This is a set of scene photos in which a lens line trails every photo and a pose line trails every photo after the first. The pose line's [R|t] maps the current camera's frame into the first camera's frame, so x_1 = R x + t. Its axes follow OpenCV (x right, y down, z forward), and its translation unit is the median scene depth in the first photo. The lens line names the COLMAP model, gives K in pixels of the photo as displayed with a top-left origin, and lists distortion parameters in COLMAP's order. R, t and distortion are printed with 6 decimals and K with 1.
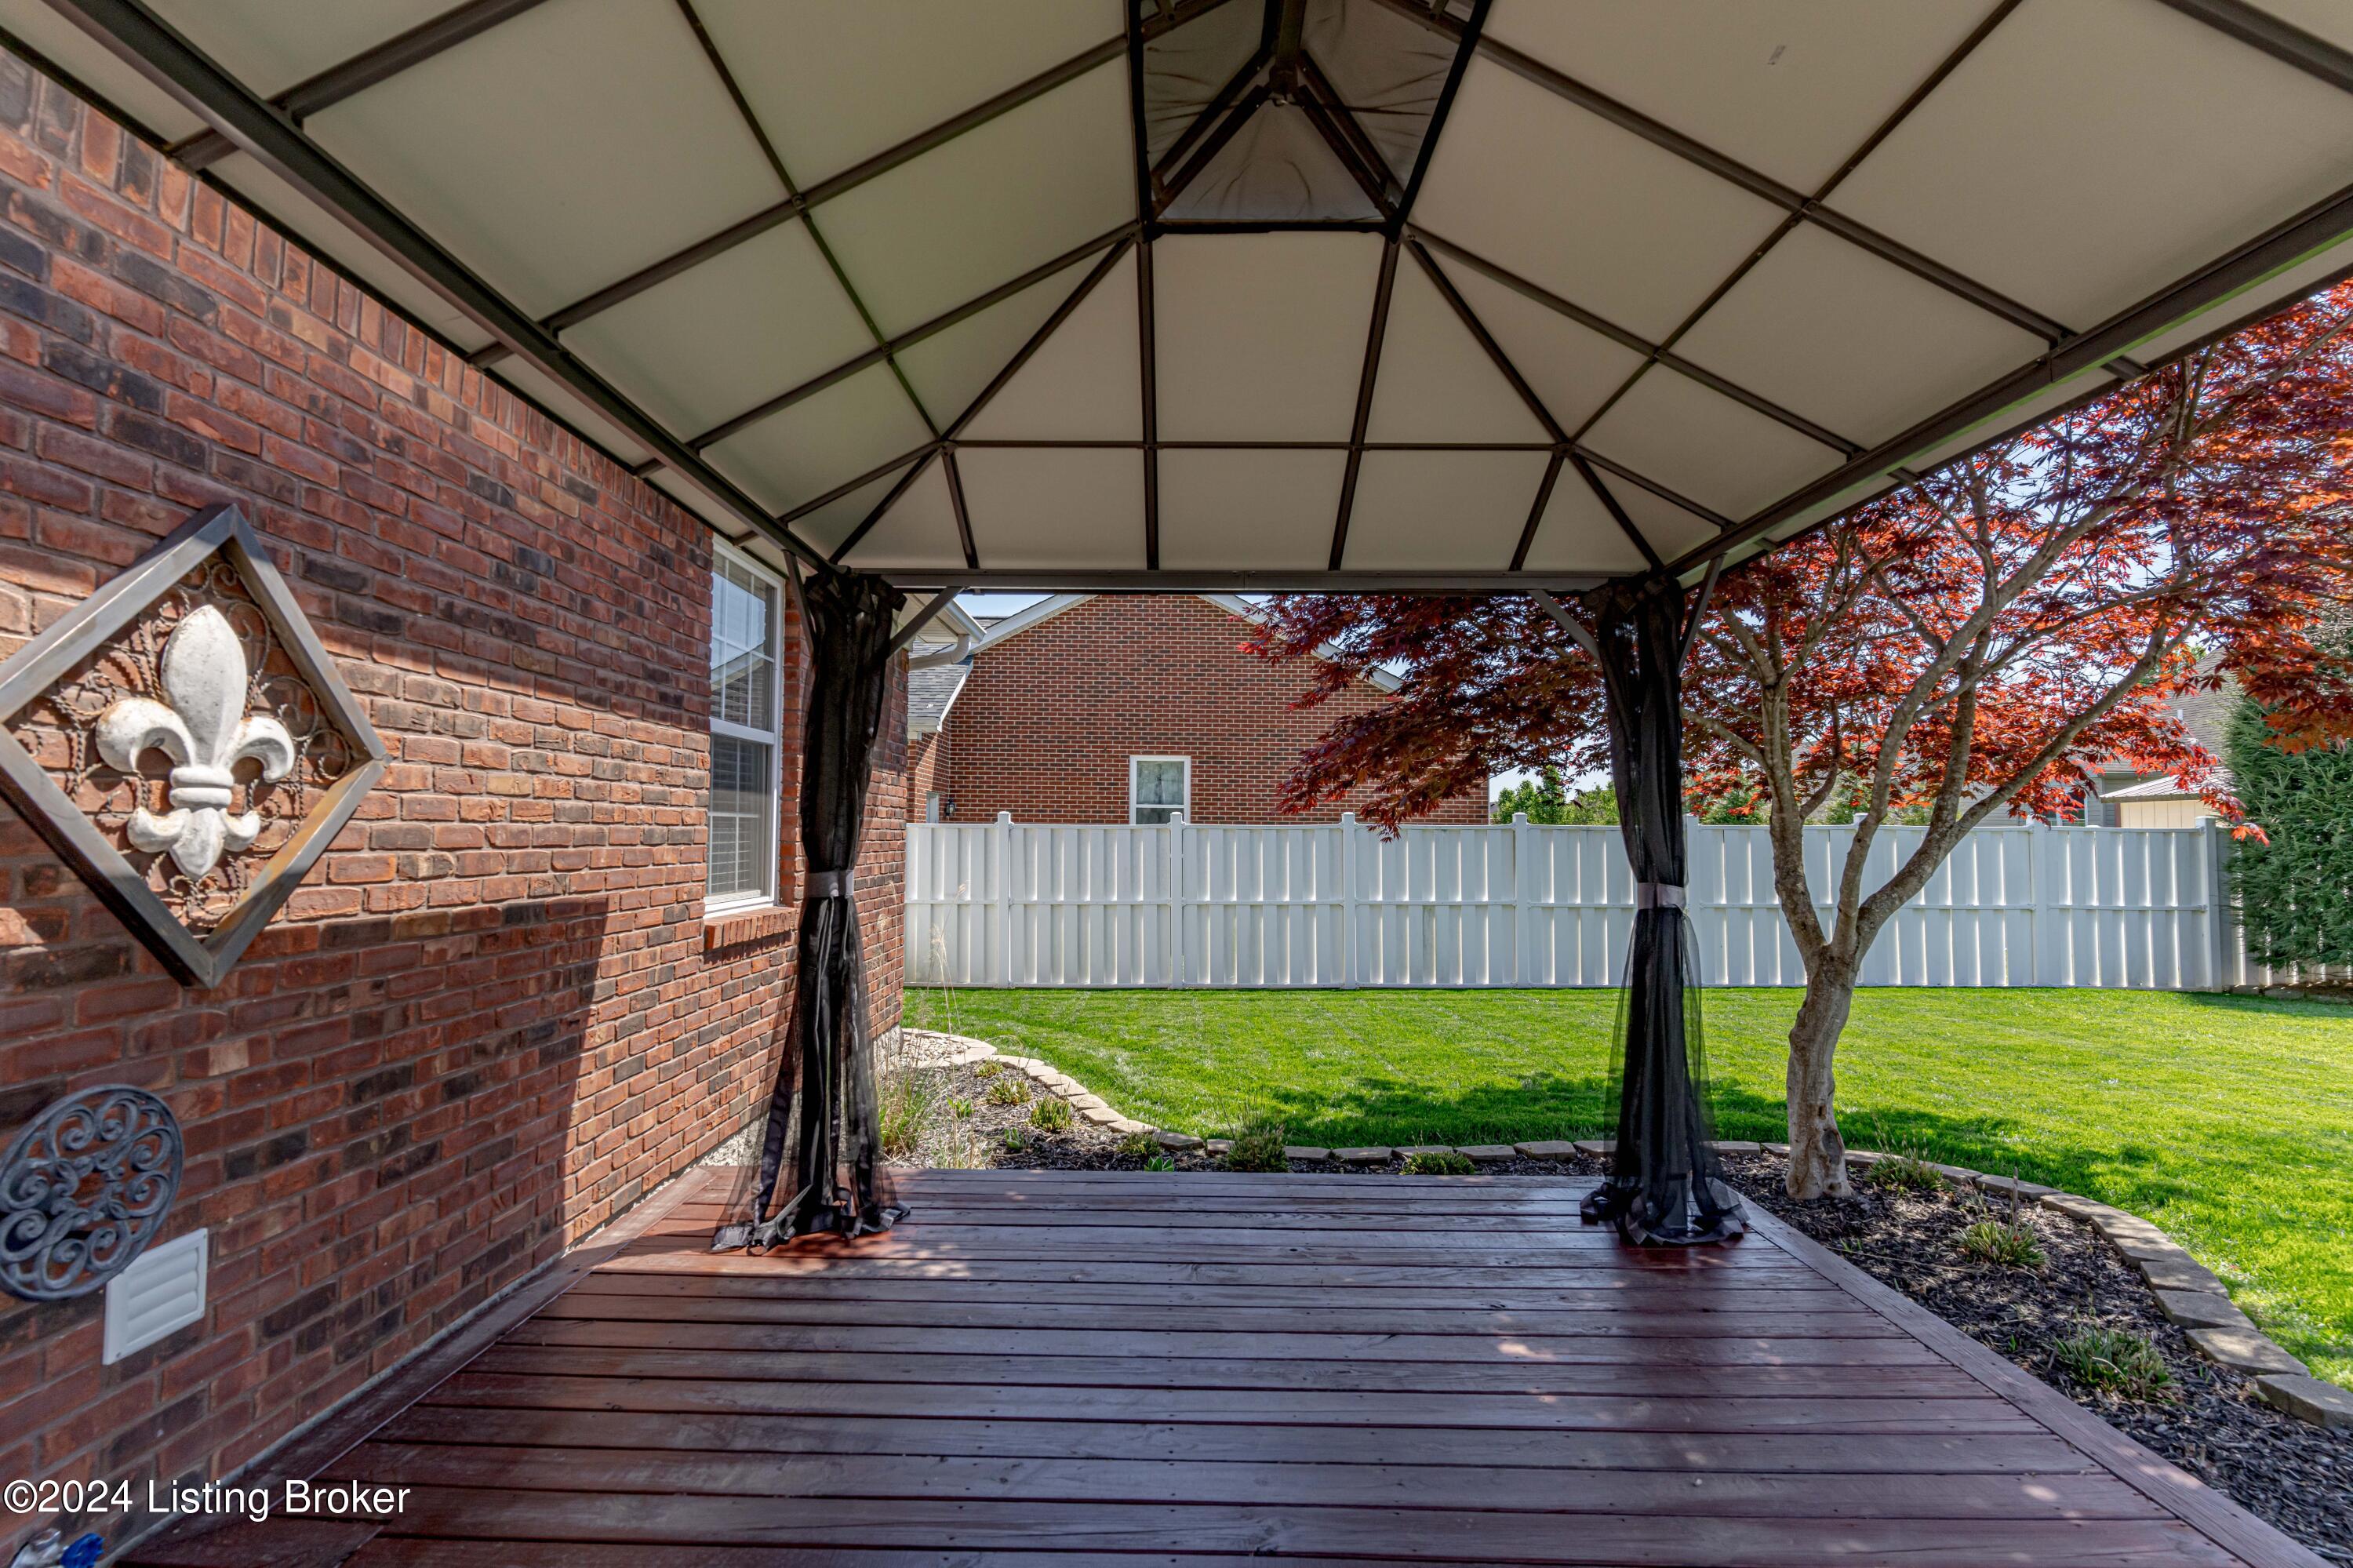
lens RADIAL K [[1117.5, 0, 1180.2], [0, 1117.5, 795.8], [0, 0, 1]] dist [0.001801, -0.000529]
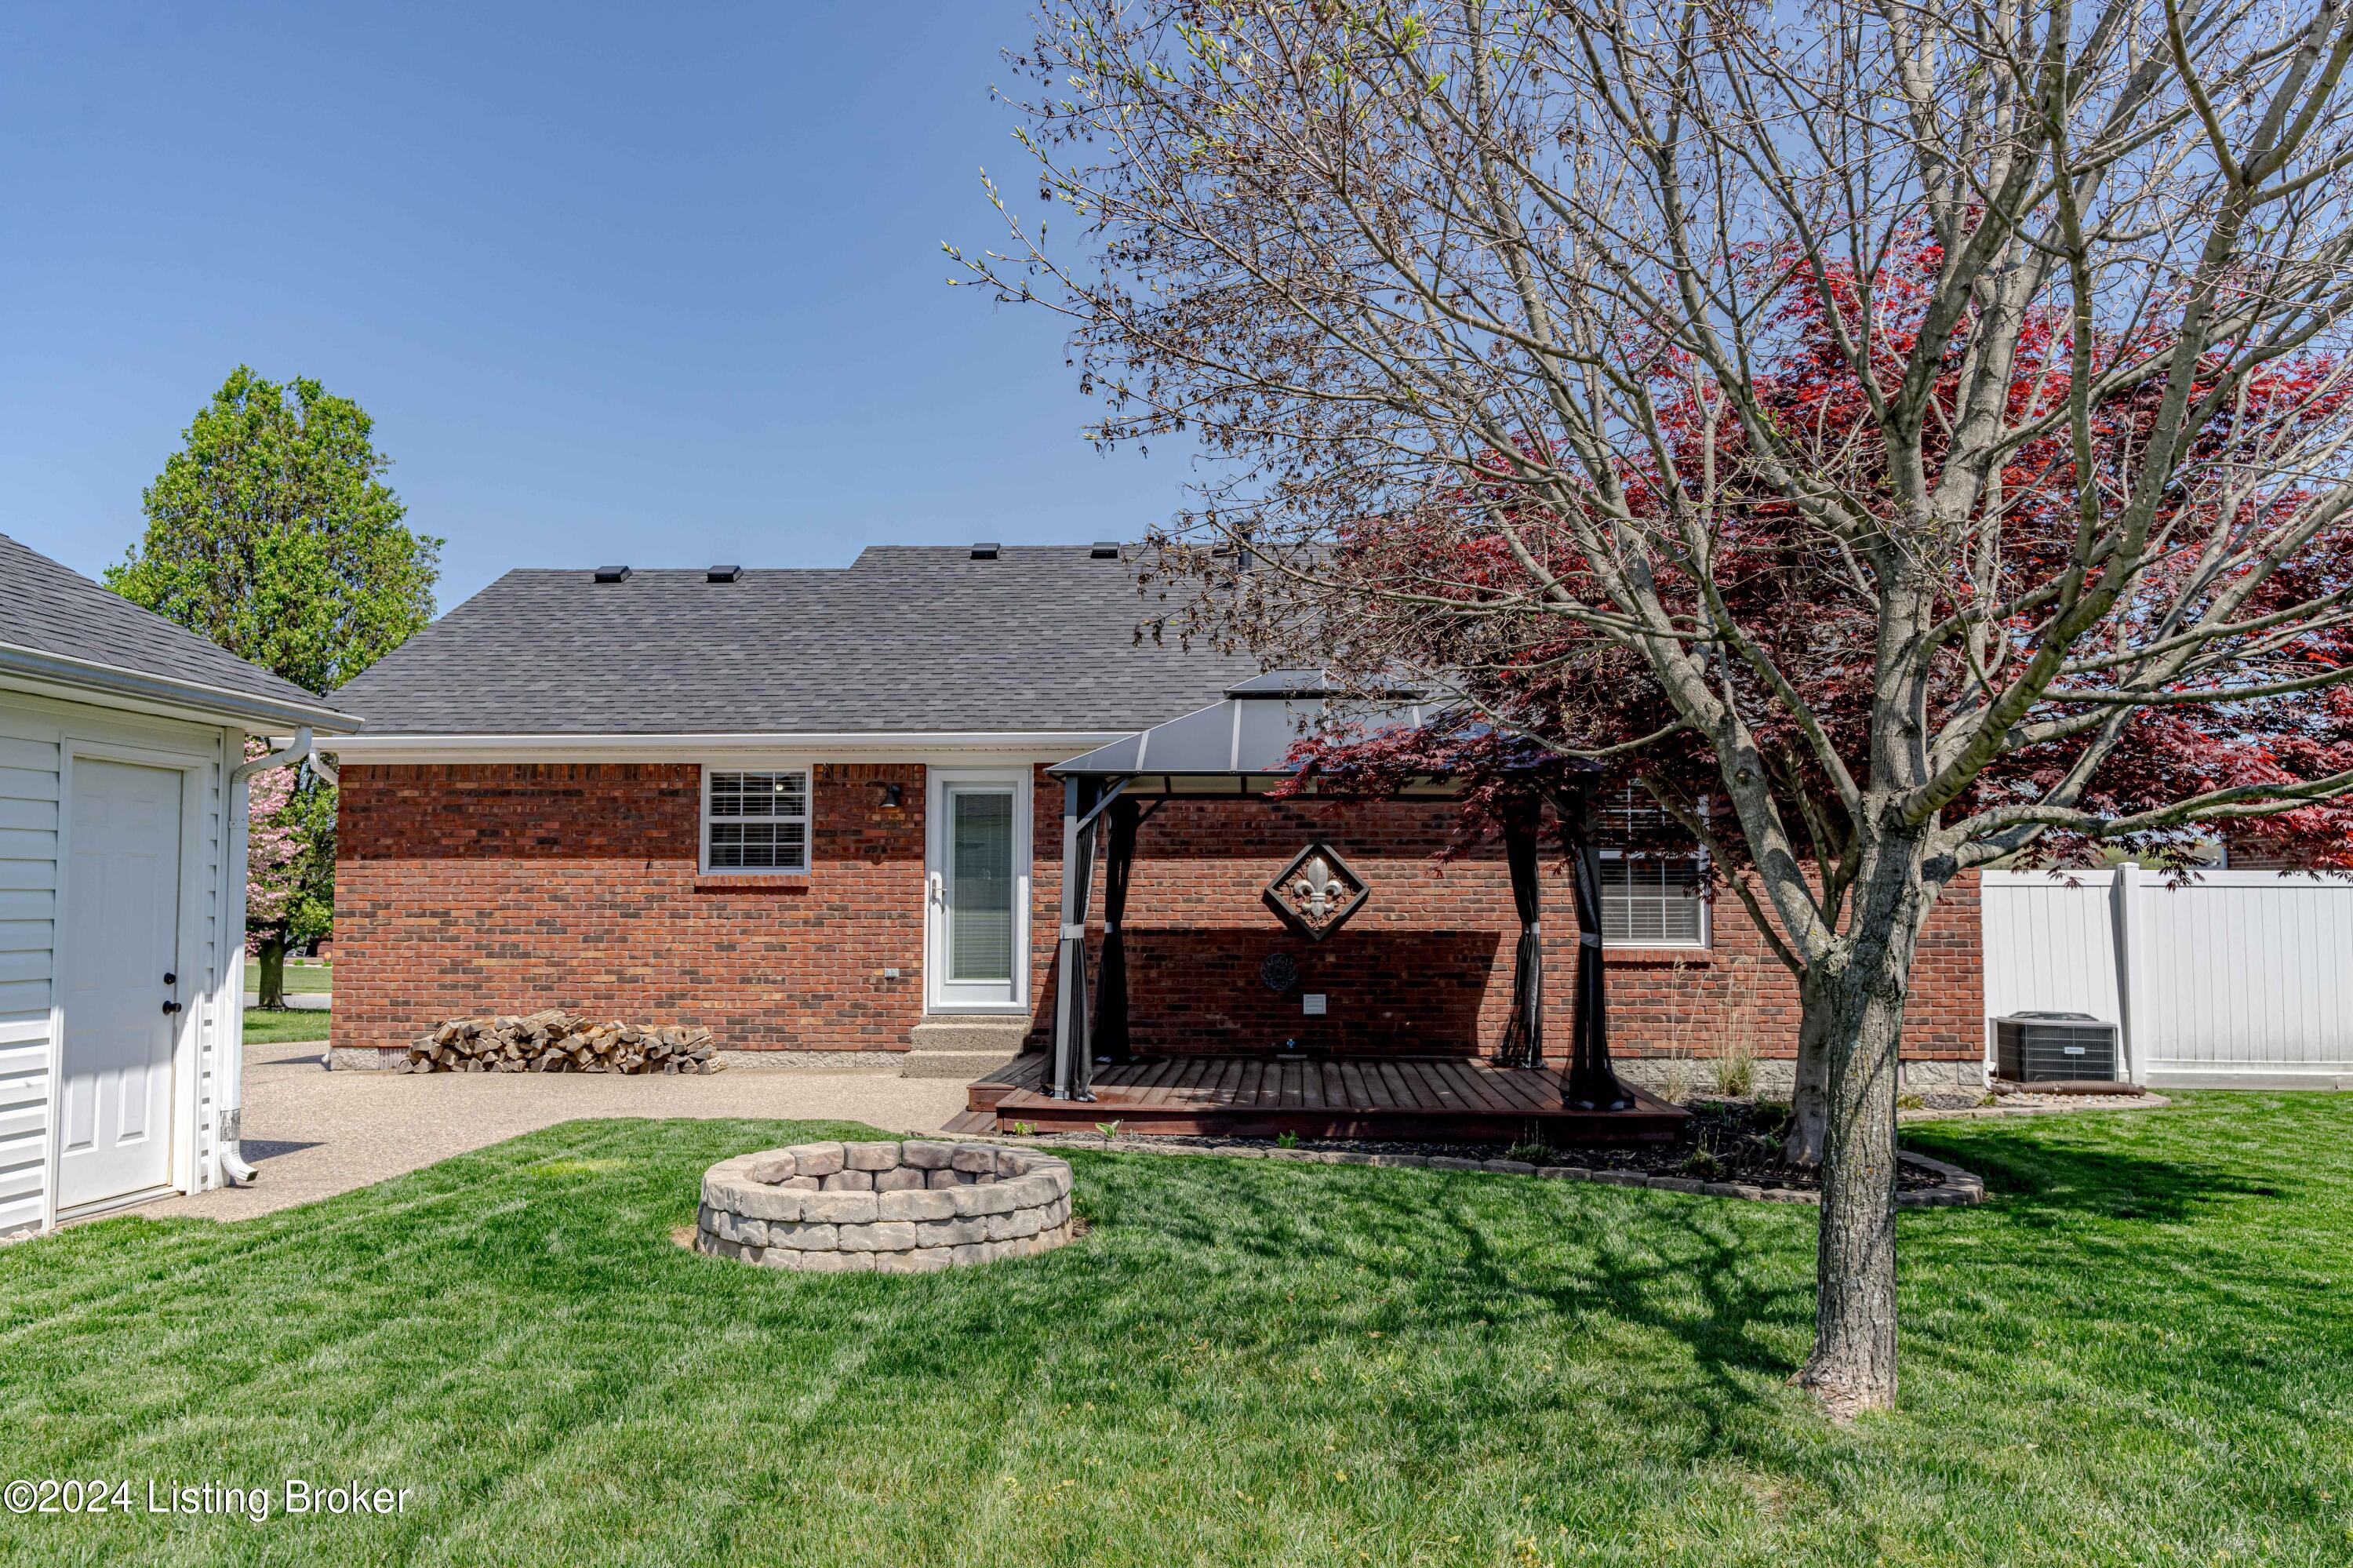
lens RADIAL K [[1726.6, 0, 1174.9], [0, 1726.6, 782.3], [0, 0, 1]] dist [-0.001780, -0.003502]
pose [[-0.059011, -0.074345, -0.995485, 4.431246], [0.037688, 0.996346, -0.076643, 0.030458], [0.997546, -0.042041, -0.055994, 0.597846]]
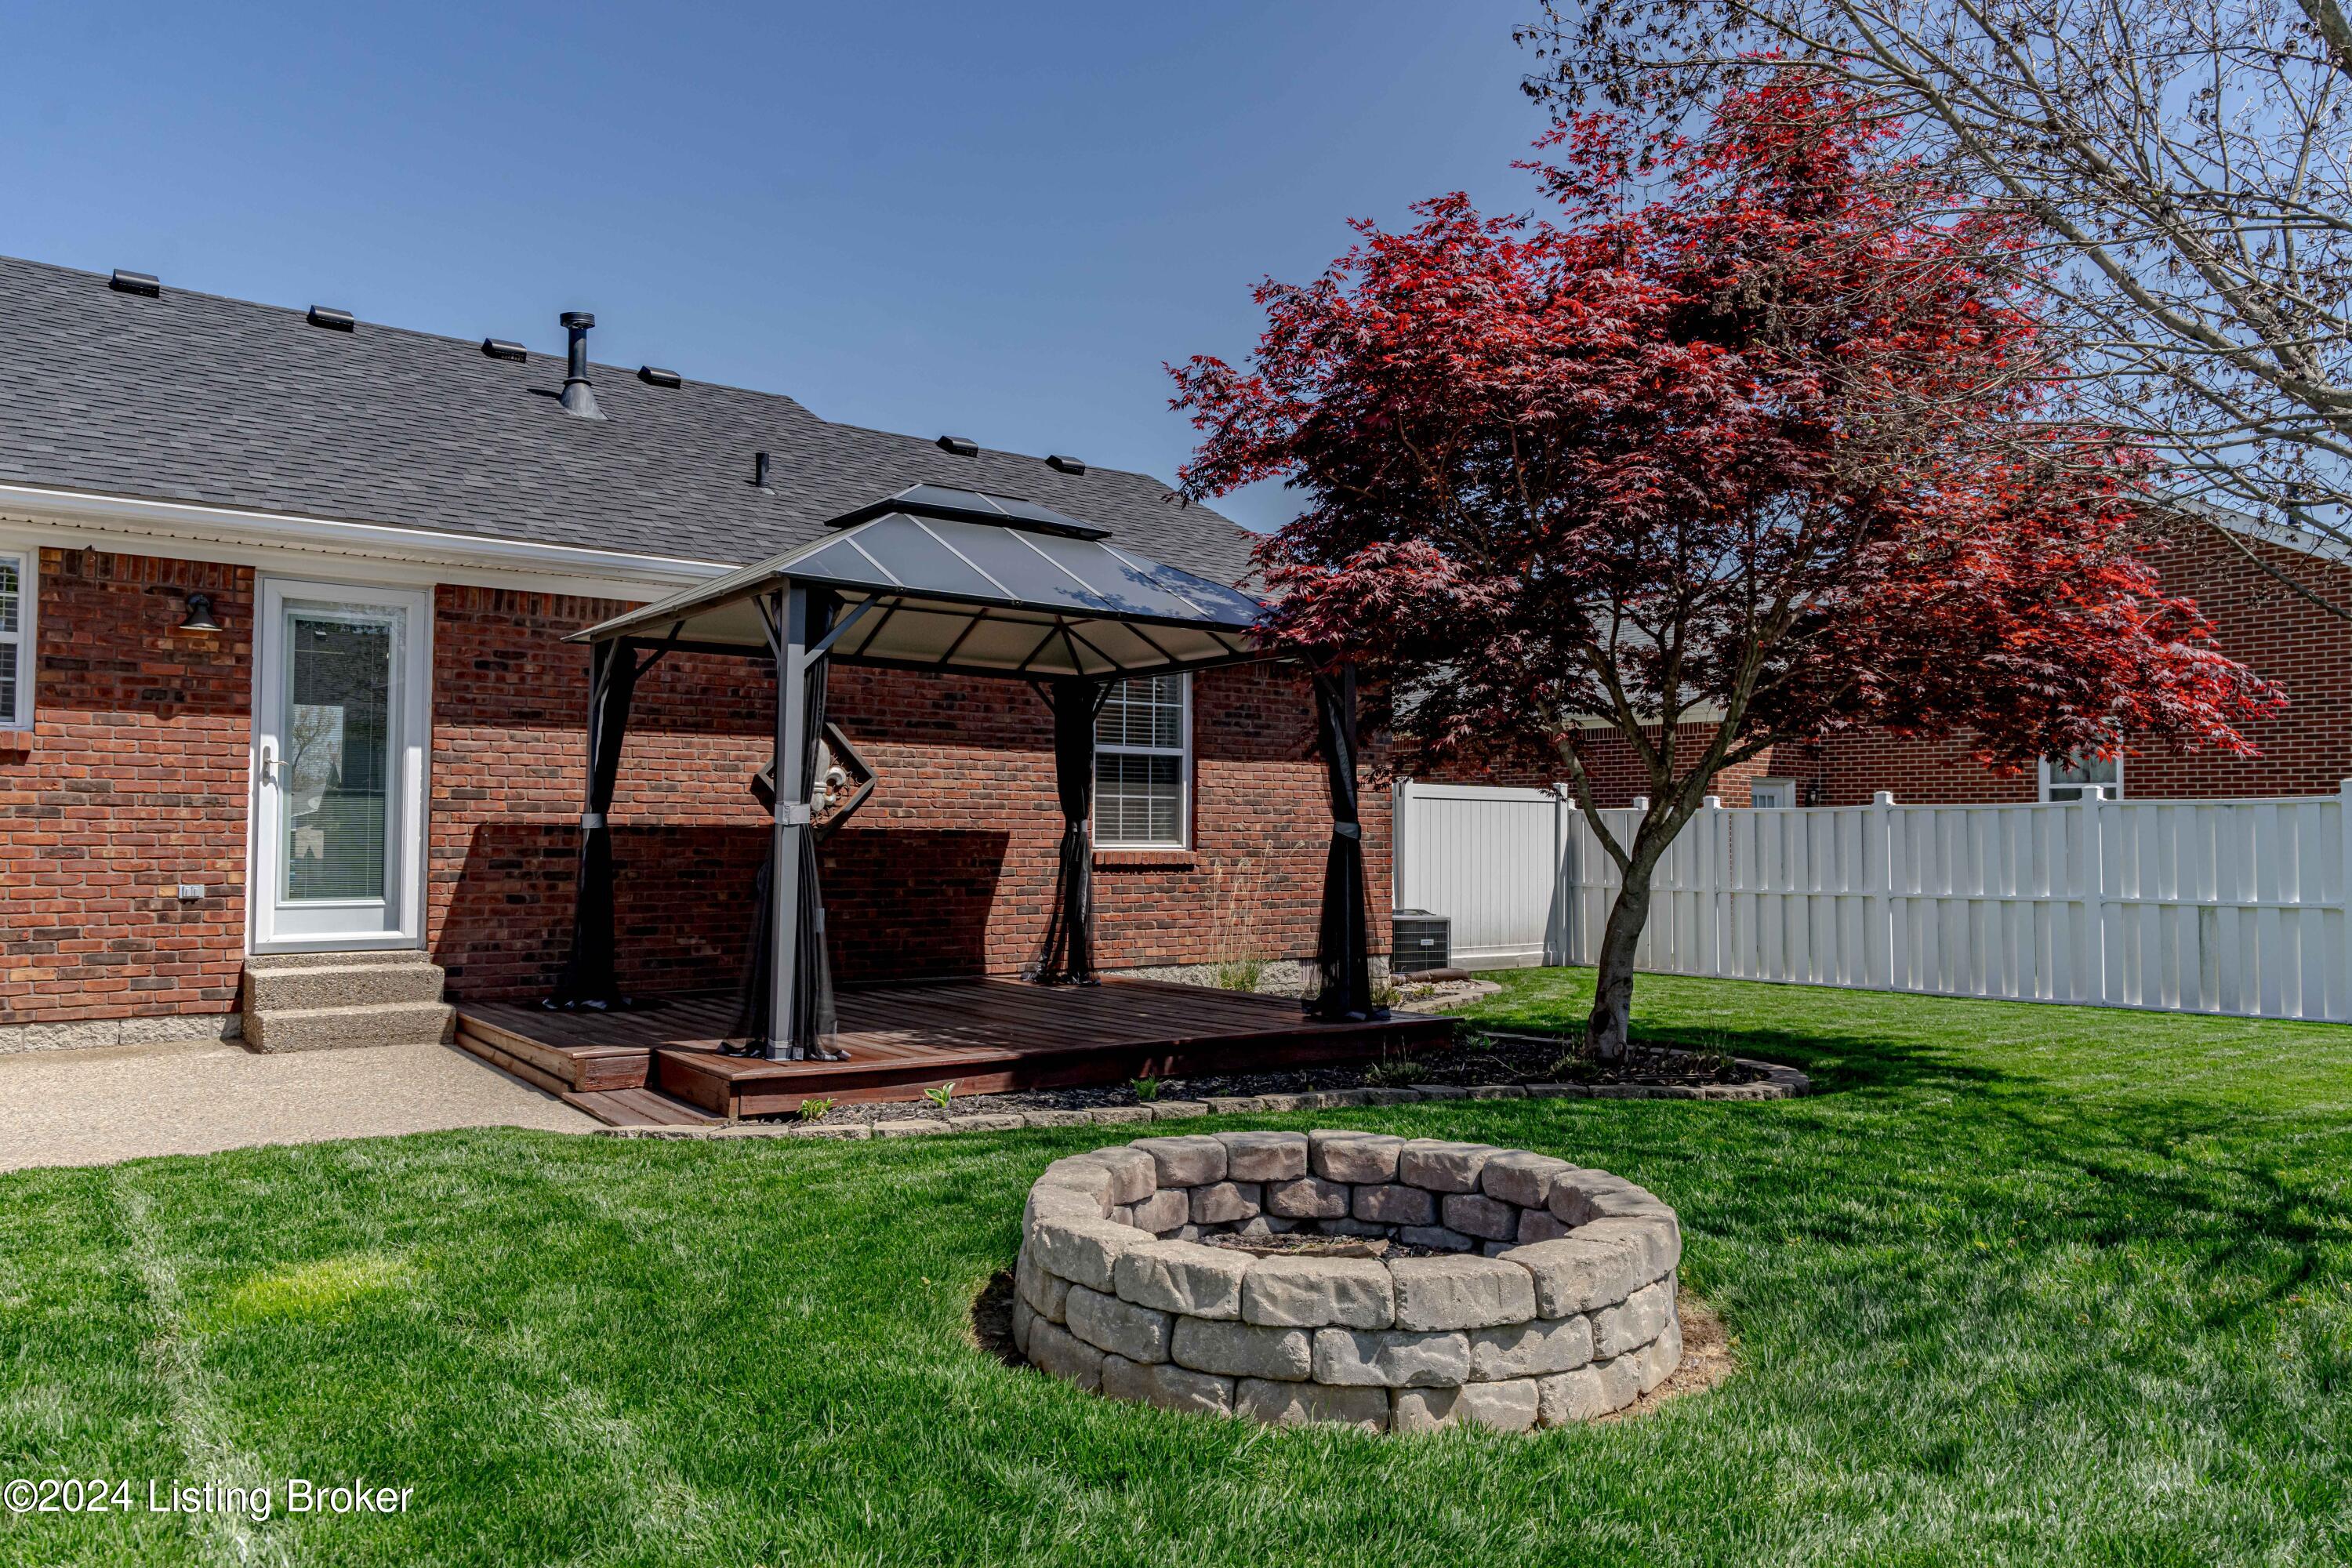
lens RADIAL K [[1606.2, 0, 1170.7], [0, 1606.2, 791.9], [0, 0, 1]] dist [-0.001739, -0.004738]
pose [[0.603614, -0.025846, -0.796858, 2.857100], [0.029336, 0.999518, -0.010198, 0.066716], [0.796737, -0.017221, 0.604081, -0.890353]]
